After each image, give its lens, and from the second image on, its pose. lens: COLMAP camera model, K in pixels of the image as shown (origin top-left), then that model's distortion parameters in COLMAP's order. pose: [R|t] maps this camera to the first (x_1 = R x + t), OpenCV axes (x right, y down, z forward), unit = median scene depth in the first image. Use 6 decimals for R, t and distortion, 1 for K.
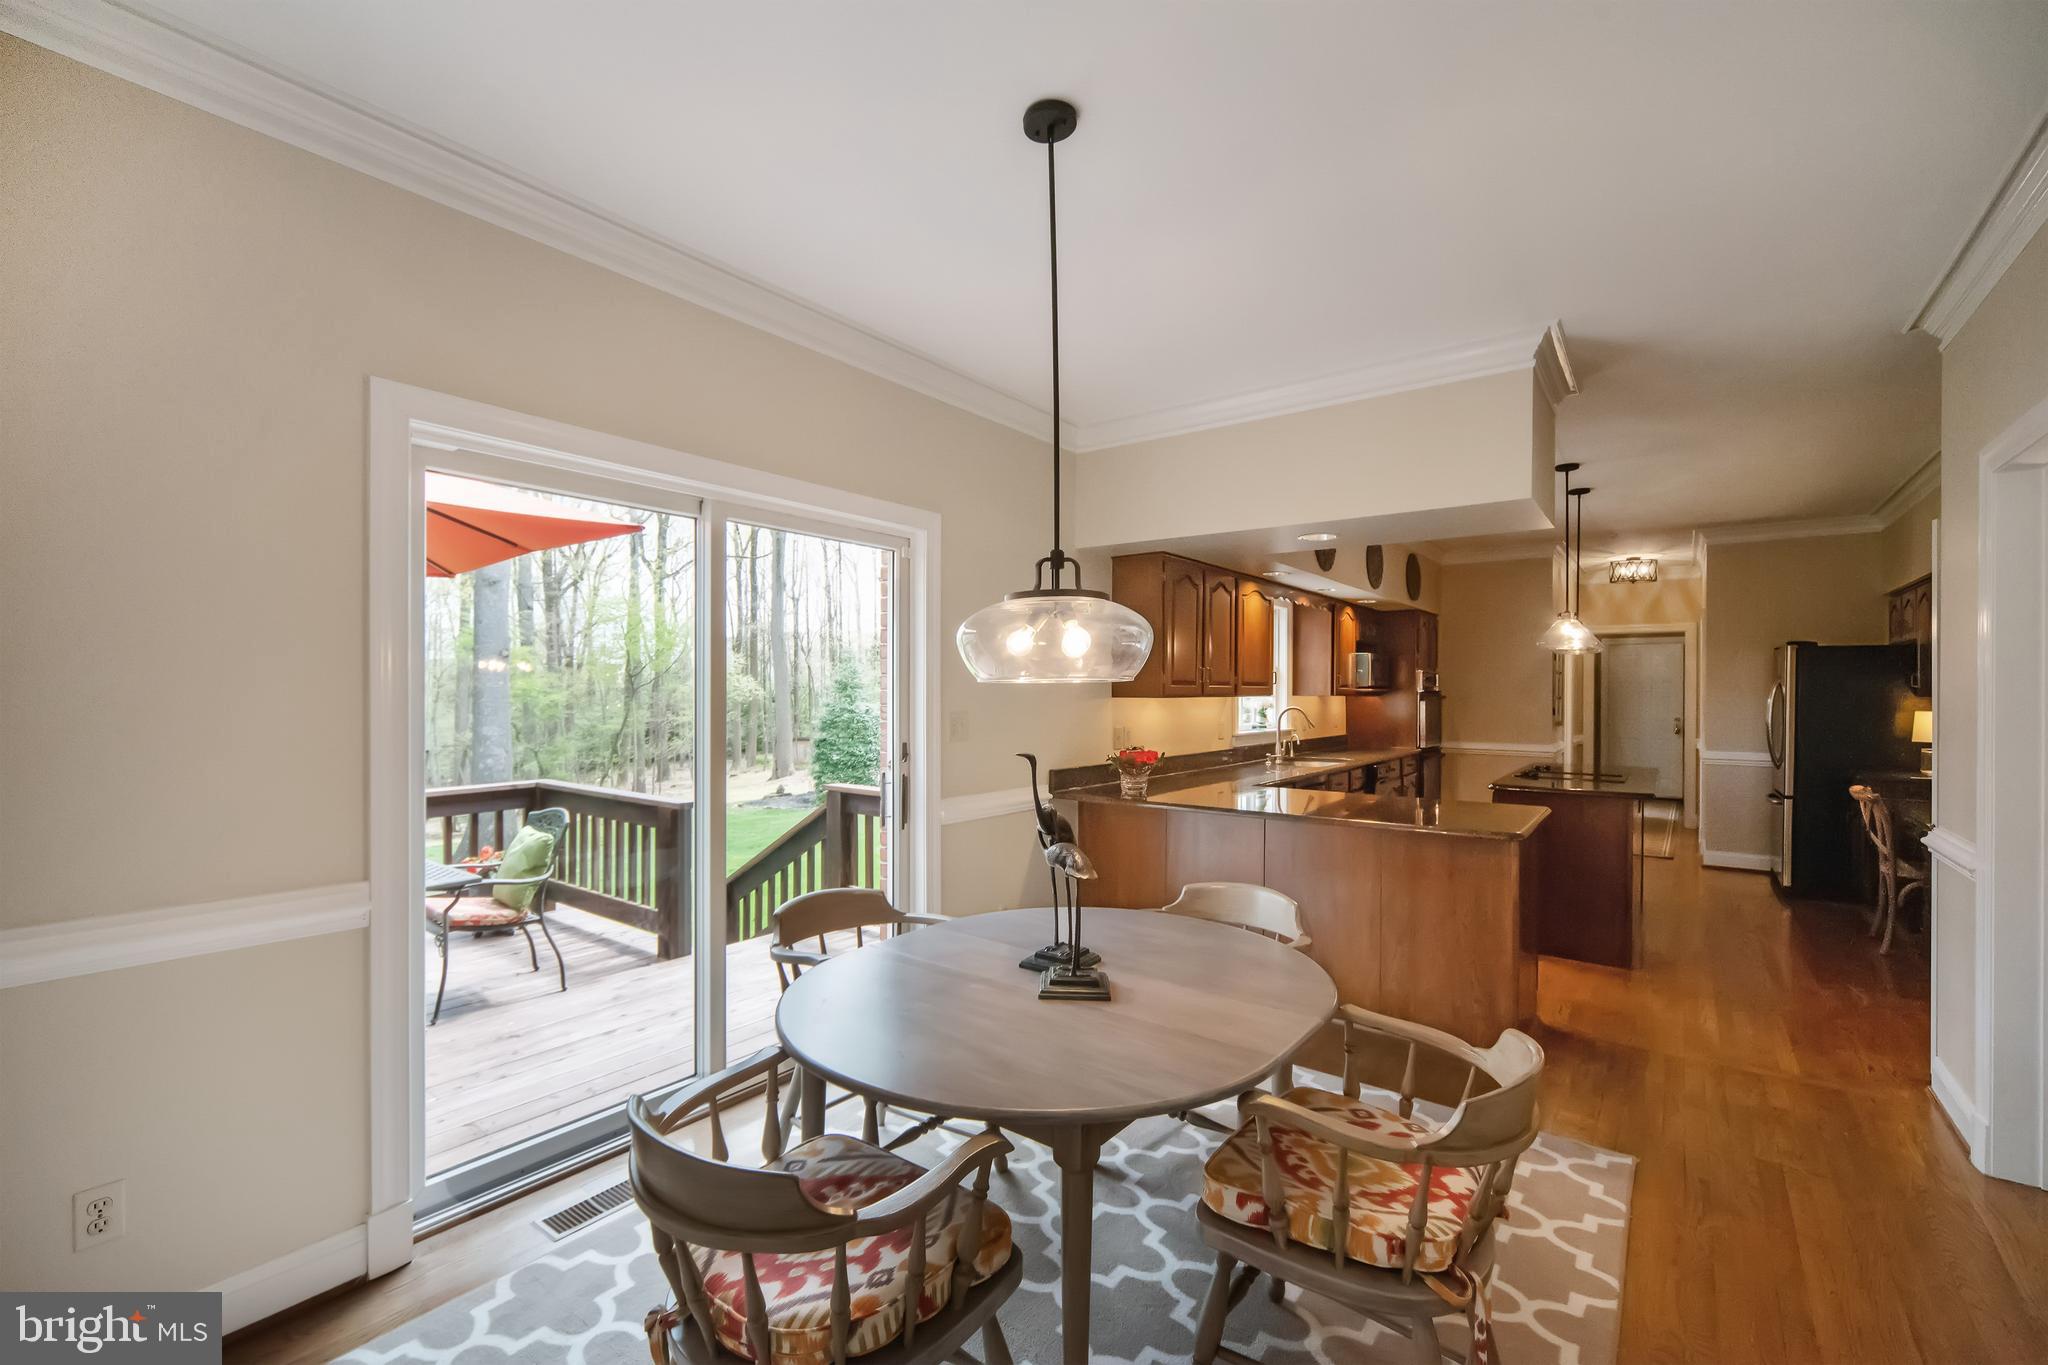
lens RADIAL K [[839.6, 0, 1018.4], [0, 839.6, 687.9], [0, 0, 1]] dist [0.000714, 0.000113]
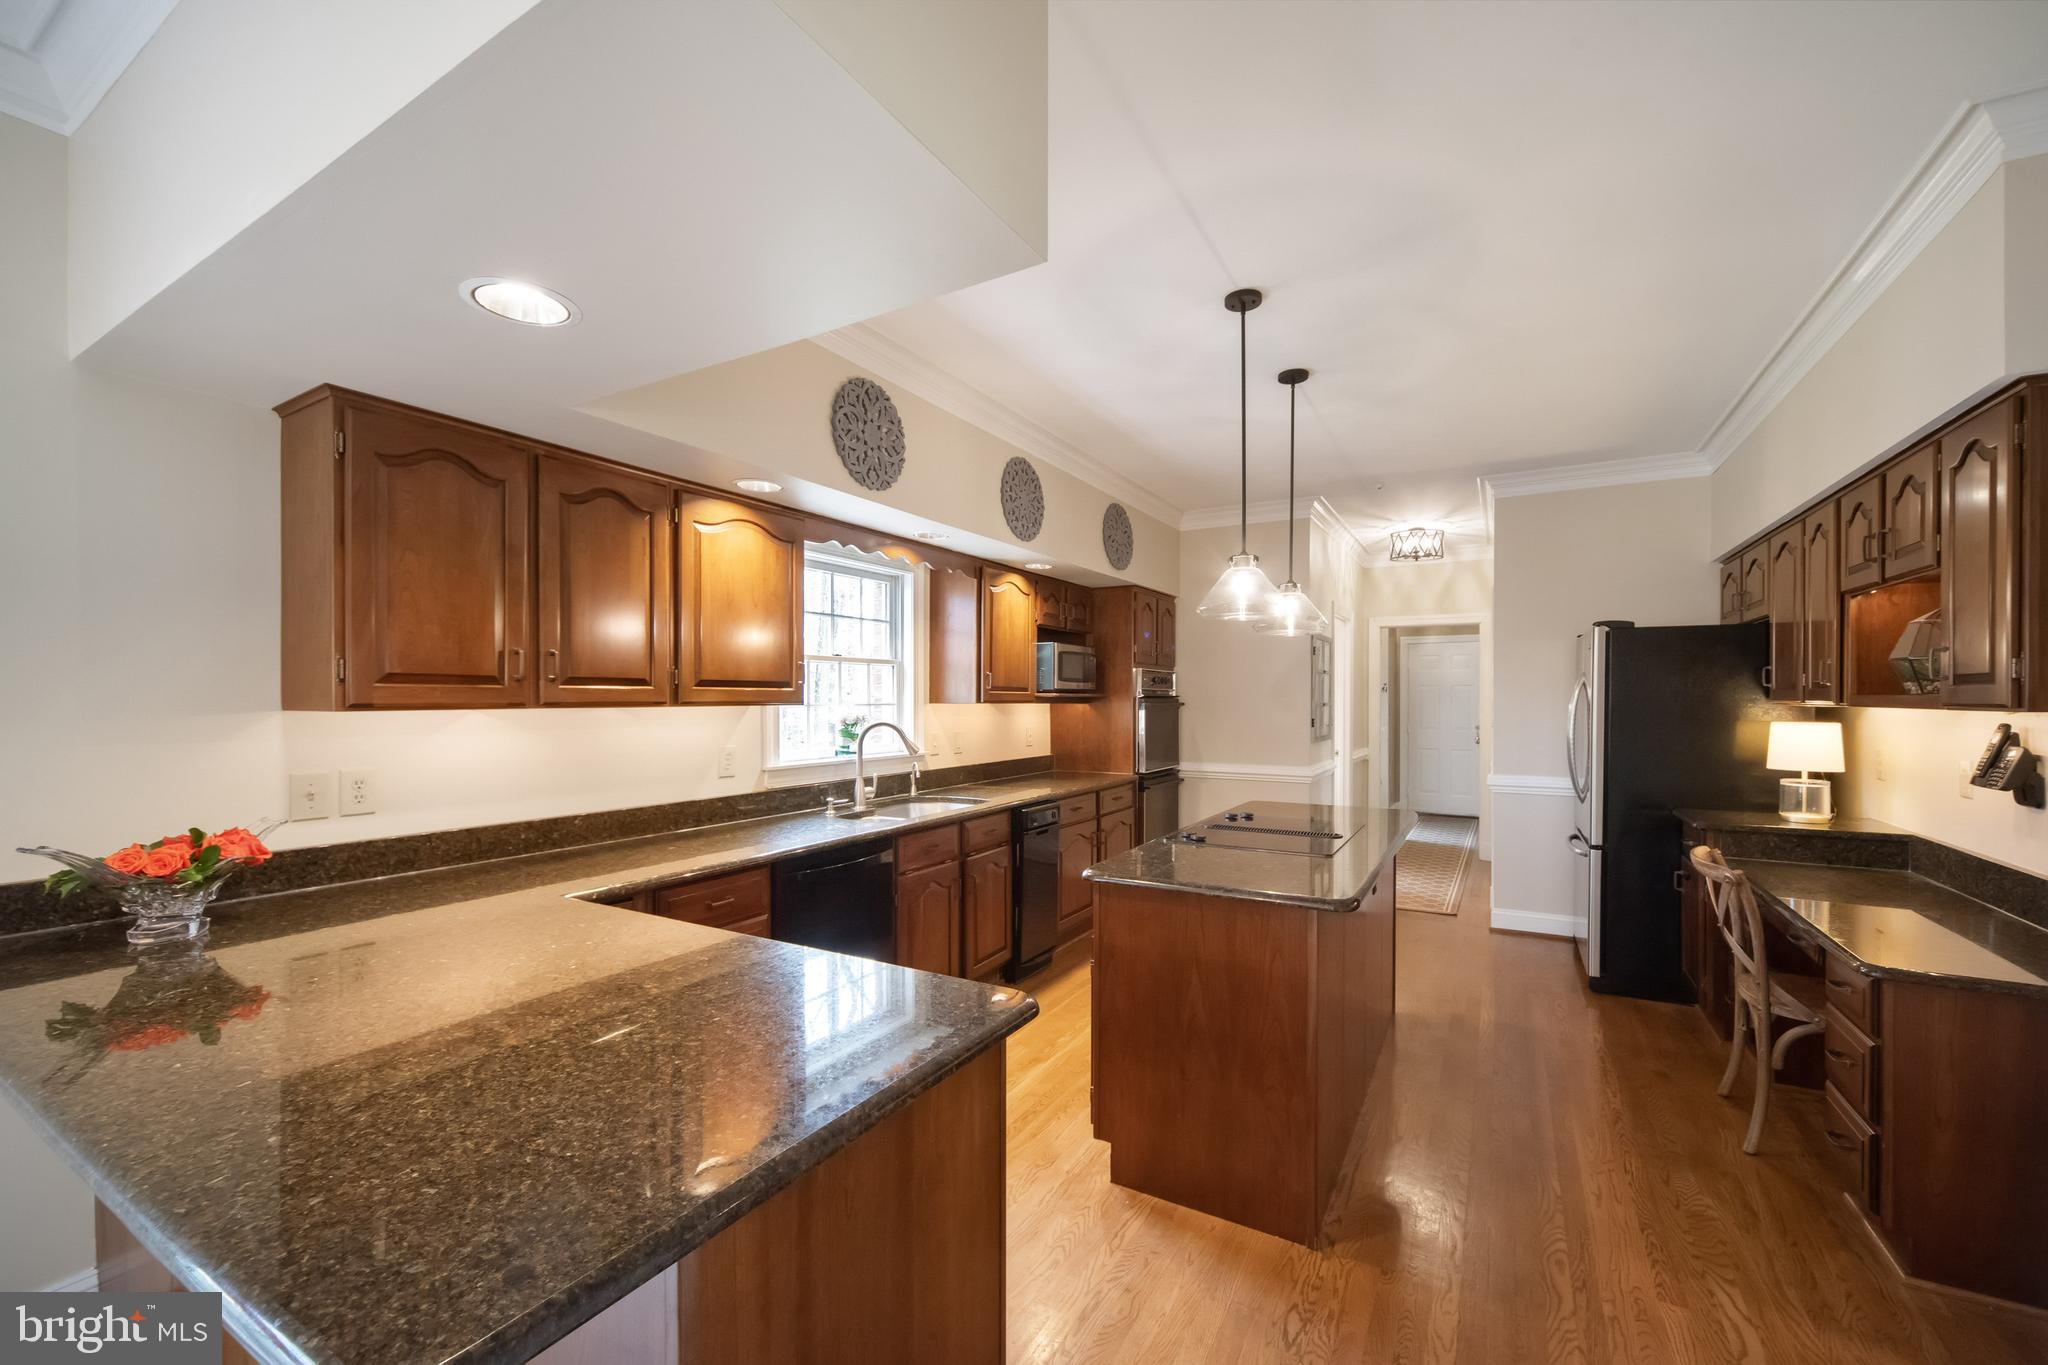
lens RADIAL K [[839.6, 0, 981.9], [0, 839.6, 699.3], [0, 0, 1]] dist [0.000714, 0.000113]
pose [[0.993099, -0.004245, 0.117203, 0.288194], [0.003541, 0.999974, 0.006216, 0.001897], [-0.117226, -0.005758, 0.993089, 0.321909]]
